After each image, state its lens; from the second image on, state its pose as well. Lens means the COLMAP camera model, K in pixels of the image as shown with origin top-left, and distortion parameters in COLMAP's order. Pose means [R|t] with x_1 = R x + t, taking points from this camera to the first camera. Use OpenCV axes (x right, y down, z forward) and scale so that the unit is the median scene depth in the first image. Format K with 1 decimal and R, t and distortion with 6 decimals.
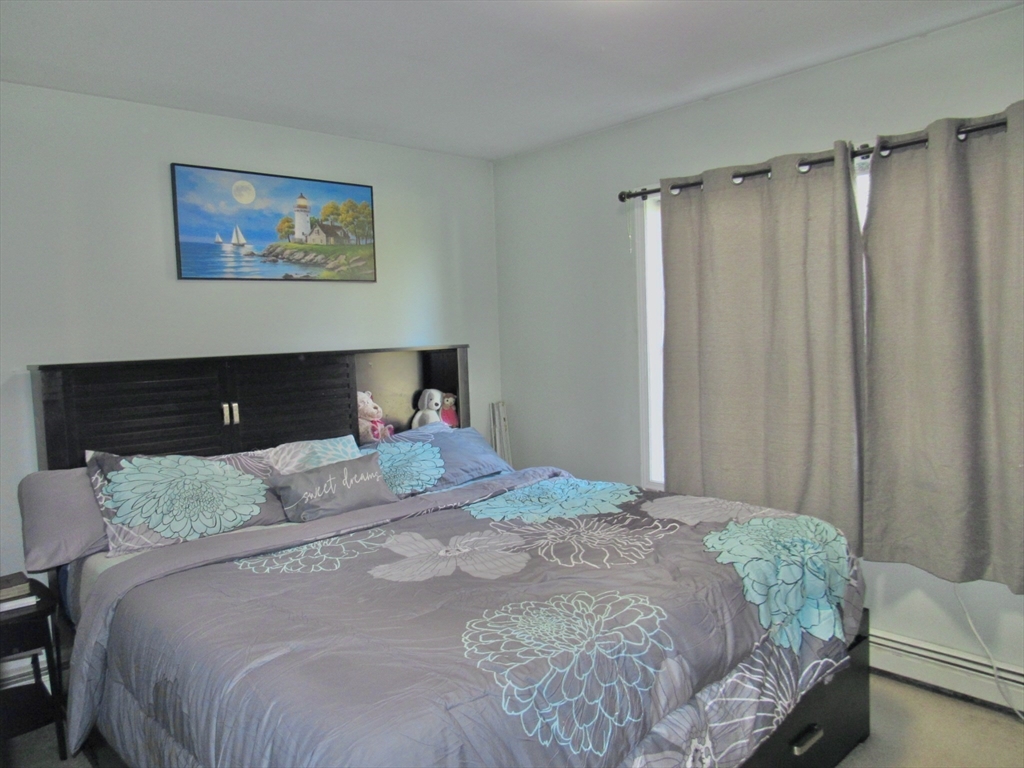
lens RADIAL K [[727.6, 0, 511.5], [0, 727.6, 378.7], [0, 0, 1]] dist [-0.025294, -0.000742]
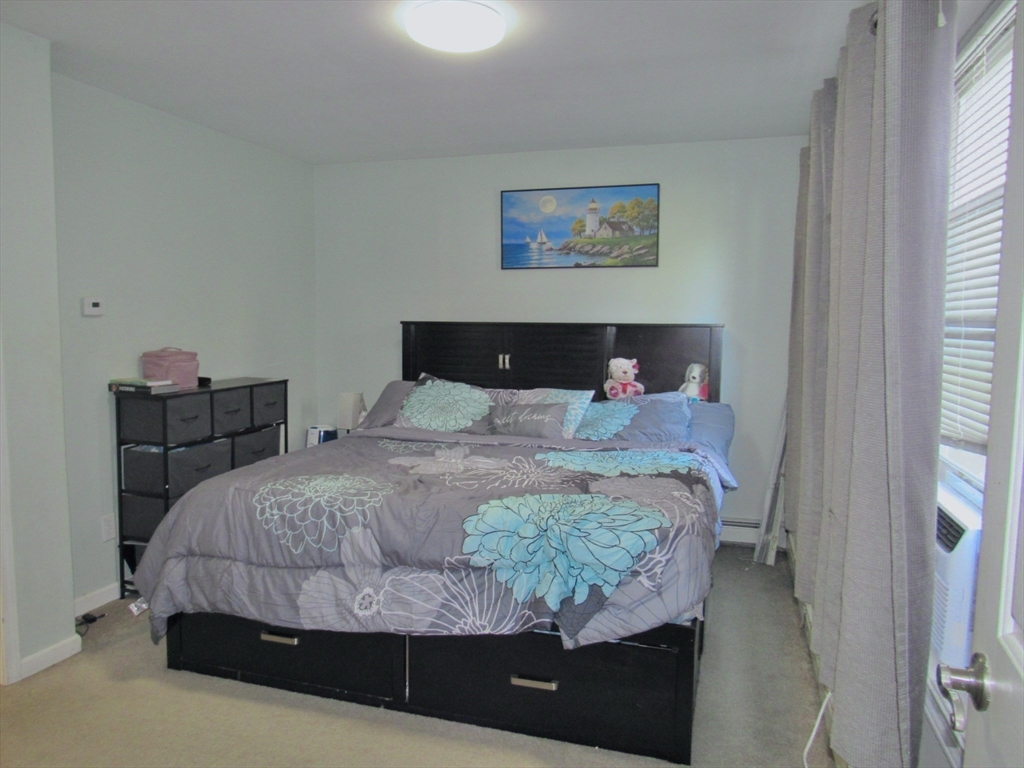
lens RADIAL K [[727.6, 0, 510.1], [0, 727.6, 385.3], [0, 0, 1]] dist [-0.025294, -0.000742]
pose [[0.511098, 0.117702, -0.851425, 0.773708], [-0.080816, 0.992772, 0.088729, -0.031646], [0.855715, 0.023459, 0.516916, 0.225711]]
